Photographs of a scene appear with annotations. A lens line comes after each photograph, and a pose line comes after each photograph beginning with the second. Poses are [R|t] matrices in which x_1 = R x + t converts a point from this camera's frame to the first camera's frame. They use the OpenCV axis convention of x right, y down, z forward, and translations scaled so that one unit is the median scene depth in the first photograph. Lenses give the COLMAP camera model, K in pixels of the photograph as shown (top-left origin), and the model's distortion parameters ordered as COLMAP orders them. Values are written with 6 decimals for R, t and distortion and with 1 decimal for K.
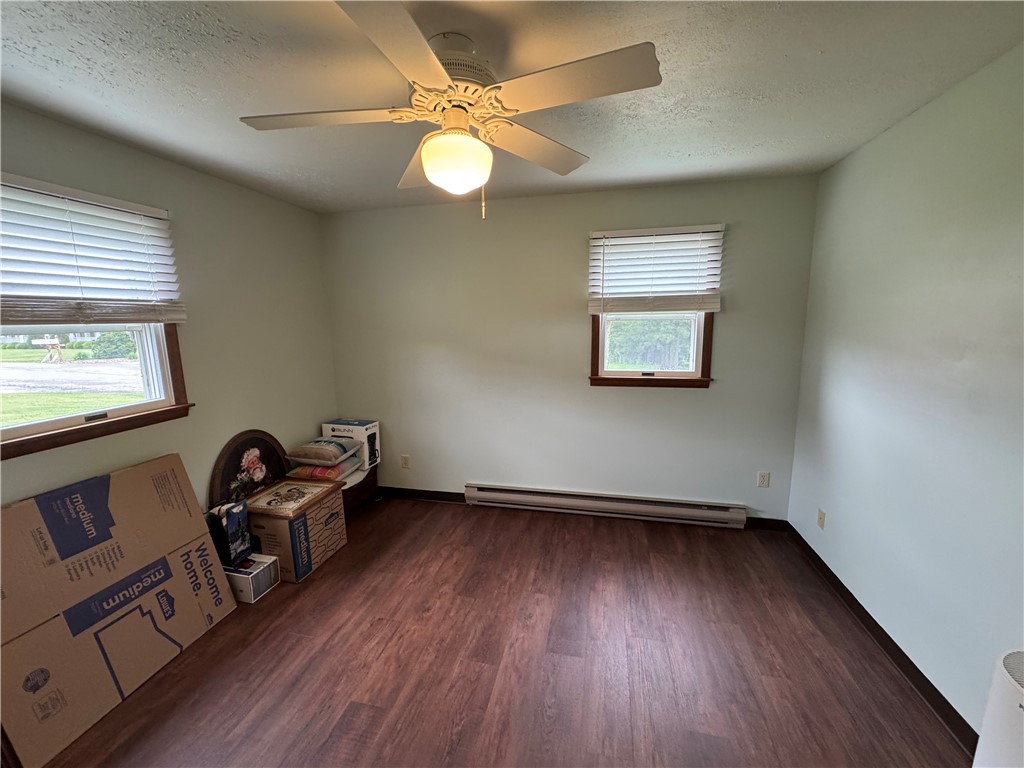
lens RADIAL K [[409.2, 0, 512.3], [0, 409.2, 384.9], [0, 0, 1]] dist [-0.001420, 0.000258]
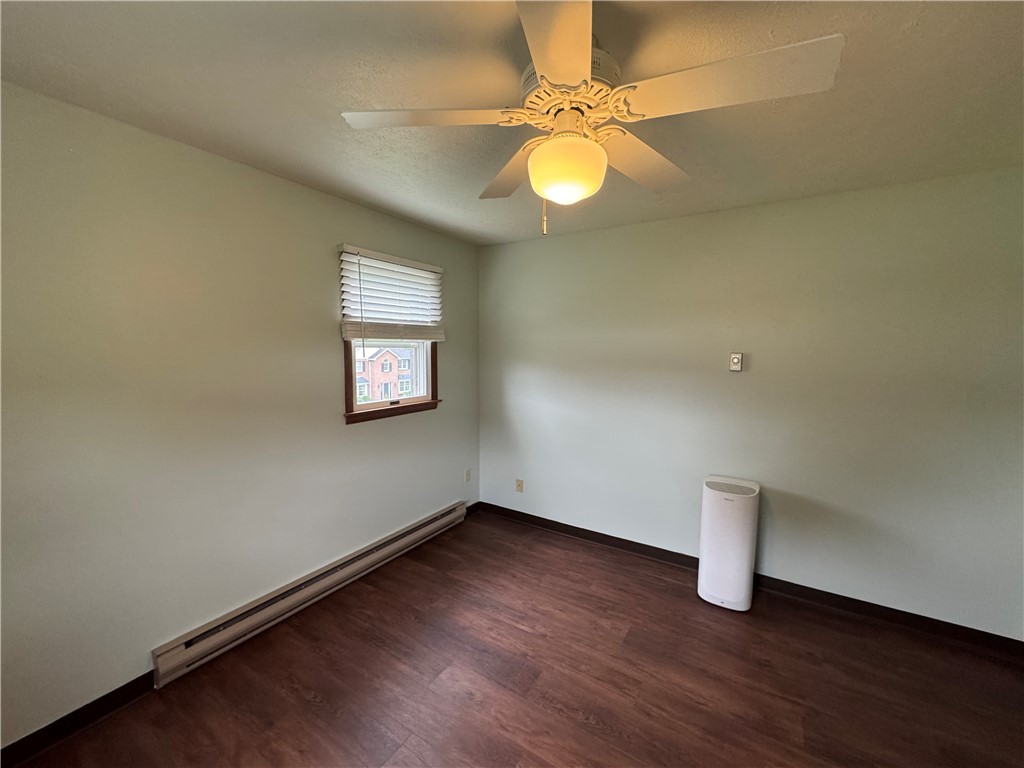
lens RADIAL K [[409.2, 0, 511.6], [0, 409.2, 385.0], [0, 0, 1]] dist [-0.001420, 0.000258]
pose [[0.338365, -0.072320, 0.938232, -0.503067], [0.140648, 0.989730, 0.025566, -0.055835], [-0.930445, 0.123310, 0.345061, 0.411988]]
